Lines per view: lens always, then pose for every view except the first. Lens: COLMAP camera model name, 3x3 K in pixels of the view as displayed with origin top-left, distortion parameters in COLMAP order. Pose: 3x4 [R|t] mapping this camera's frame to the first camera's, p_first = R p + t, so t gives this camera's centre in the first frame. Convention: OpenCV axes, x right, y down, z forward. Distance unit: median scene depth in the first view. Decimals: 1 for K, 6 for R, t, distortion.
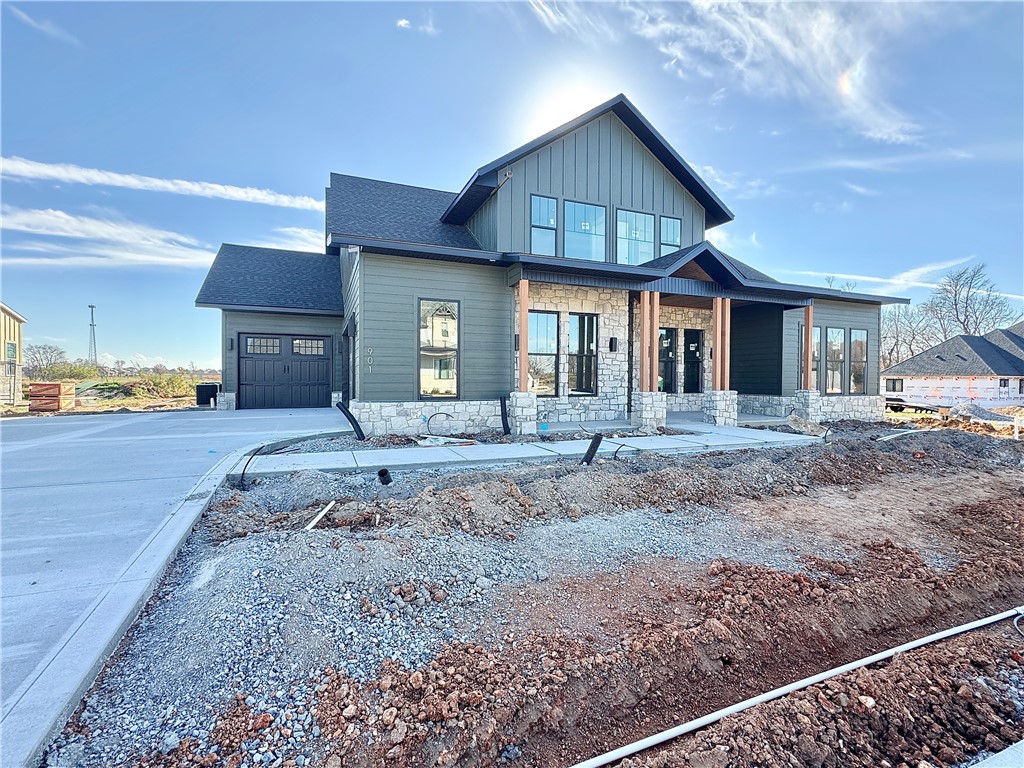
lens RADIAL K [[476.2, 0, 512.2], [0, 476.2, 385.4], [0, 0, 1]] dist [0.003532, -0.001030]
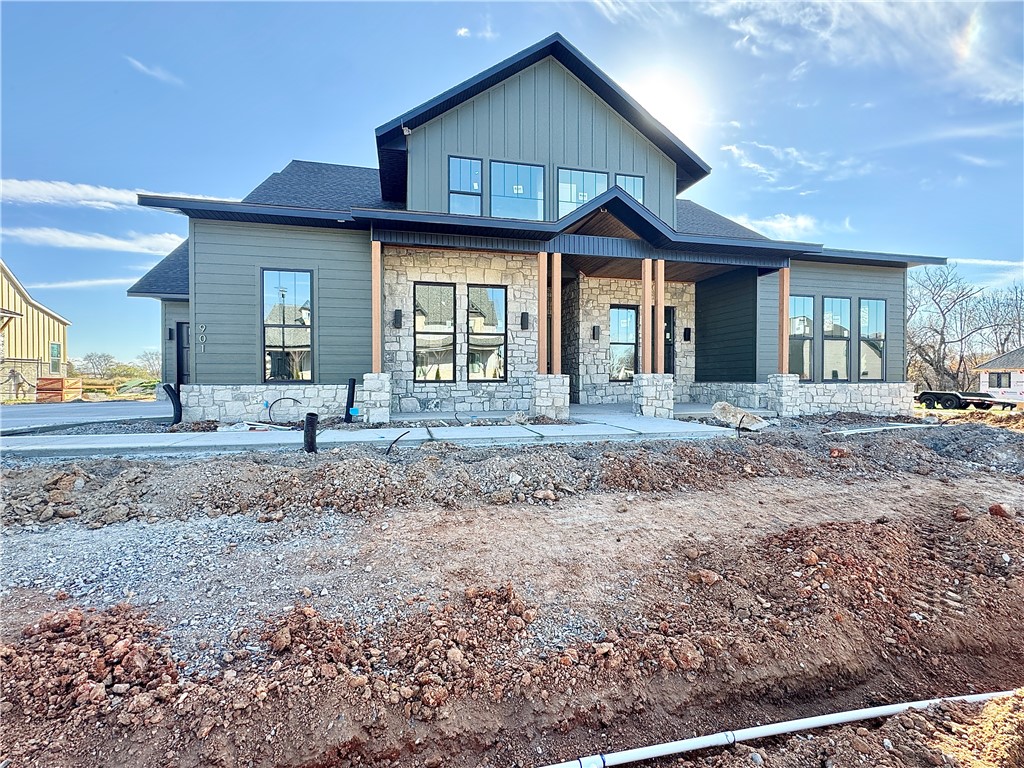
lens RADIAL K [[476.2, 0, 511.0], [0, 476.2, 382.7], [0, 0, 1]] dist [0.003532, -0.001030]
pose [[0.988127, -0.005588, -0.153541, 0.168763], [0.004160, 0.999945, -0.009619, 0.017275], [0.153586, 0.008866, 0.988096, 0.085557]]
